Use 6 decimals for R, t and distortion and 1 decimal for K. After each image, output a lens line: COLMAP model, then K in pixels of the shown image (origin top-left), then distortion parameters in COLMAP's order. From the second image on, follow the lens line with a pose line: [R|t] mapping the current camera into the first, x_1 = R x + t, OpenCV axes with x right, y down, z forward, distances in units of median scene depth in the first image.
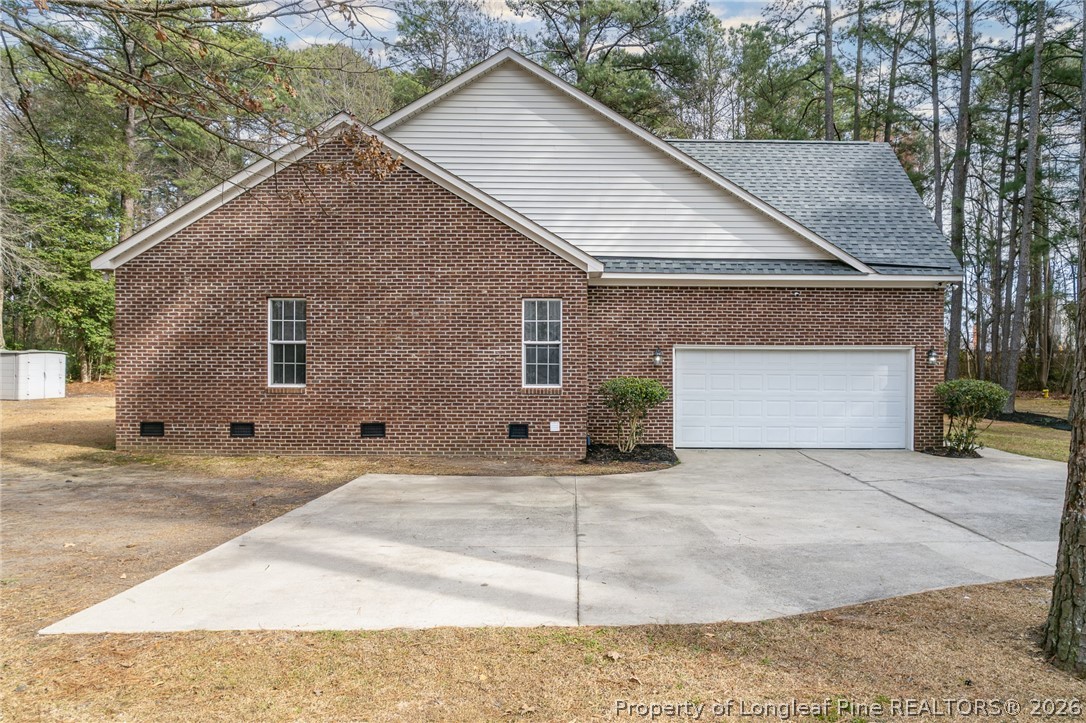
lens RADIAL K [[716.5, 0, 543.0], [0, 716.5, 361.5], [0, 0, 1]] dist [-0.054267, 0.002341]
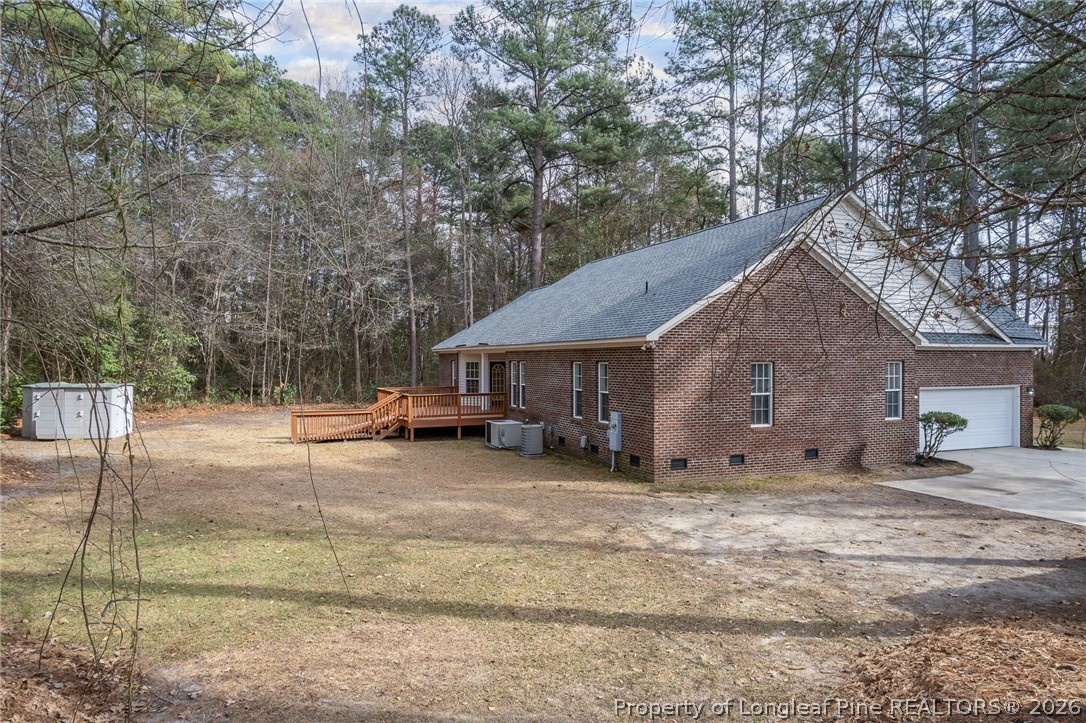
lens RADIAL K [[716.5, 0, 543.0], [0, 716.5, 361.5], [0, 0, 1]] dist [-0.054267, 0.002341]
pose [[0.925223, -0.005481, 0.379384, -1.191710], [0.006471, 0.999978, -0.001334, -0.085485], [-0.379368, 0.003690, 0.925239, -0.111061]]
